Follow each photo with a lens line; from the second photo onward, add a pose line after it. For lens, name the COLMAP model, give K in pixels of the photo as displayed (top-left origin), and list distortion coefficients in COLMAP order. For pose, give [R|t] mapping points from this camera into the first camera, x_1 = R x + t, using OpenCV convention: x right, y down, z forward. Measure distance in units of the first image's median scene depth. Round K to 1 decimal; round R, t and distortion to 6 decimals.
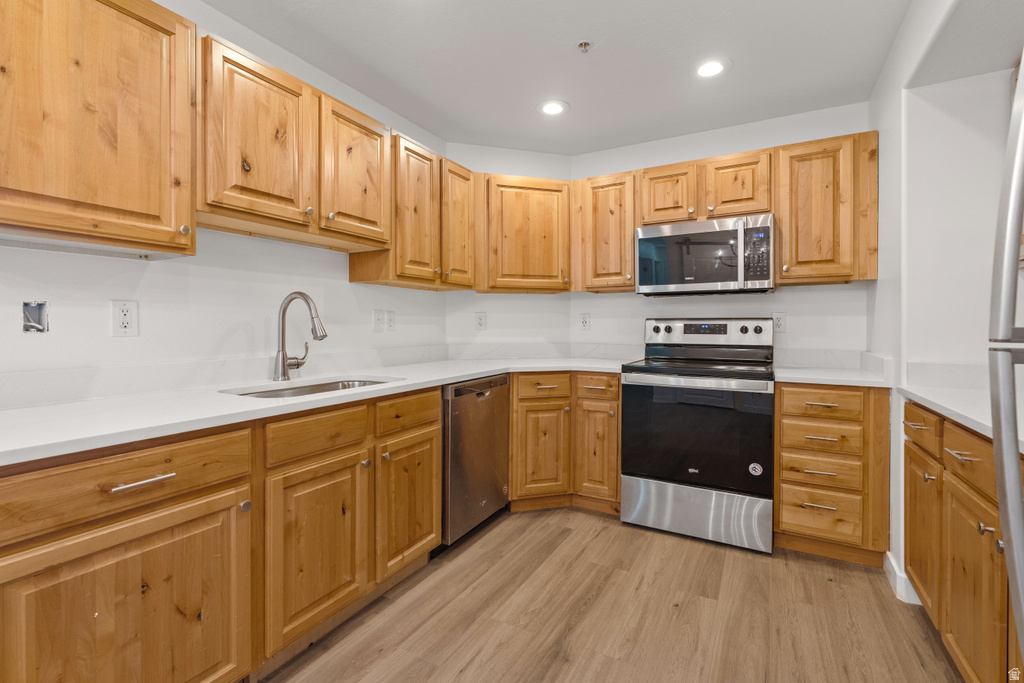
lens RADIAL K [[467.5, 0, 512.2], [0, 467.5, 328.5], [0, 0, 1]] dist [0.000711, 0.000091]
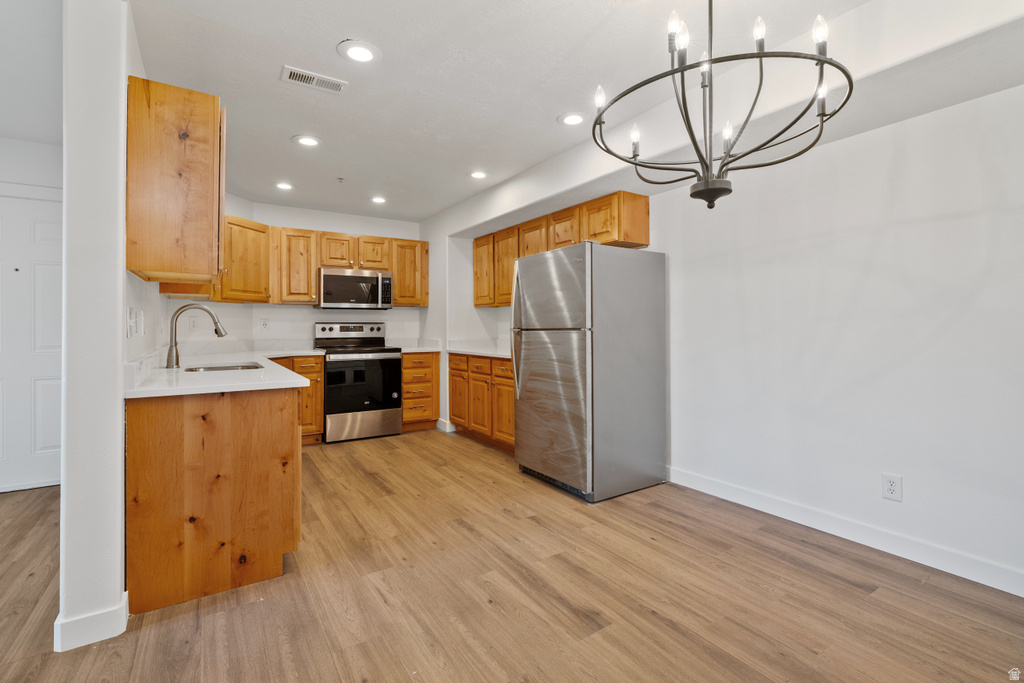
lens RADIAL K [[461.2, 0, 509.8], [0, 461.2, 328.8], [0, 0, 1]] dist [-0.003346, 0.000144]
pose [[0.473748, -0.007322, 0.880630, -0.910130], [0.007934, 0.999960, 0.004046, -0.001152], [-0.880625, 0.005070, 0.473787, -0.375843]]
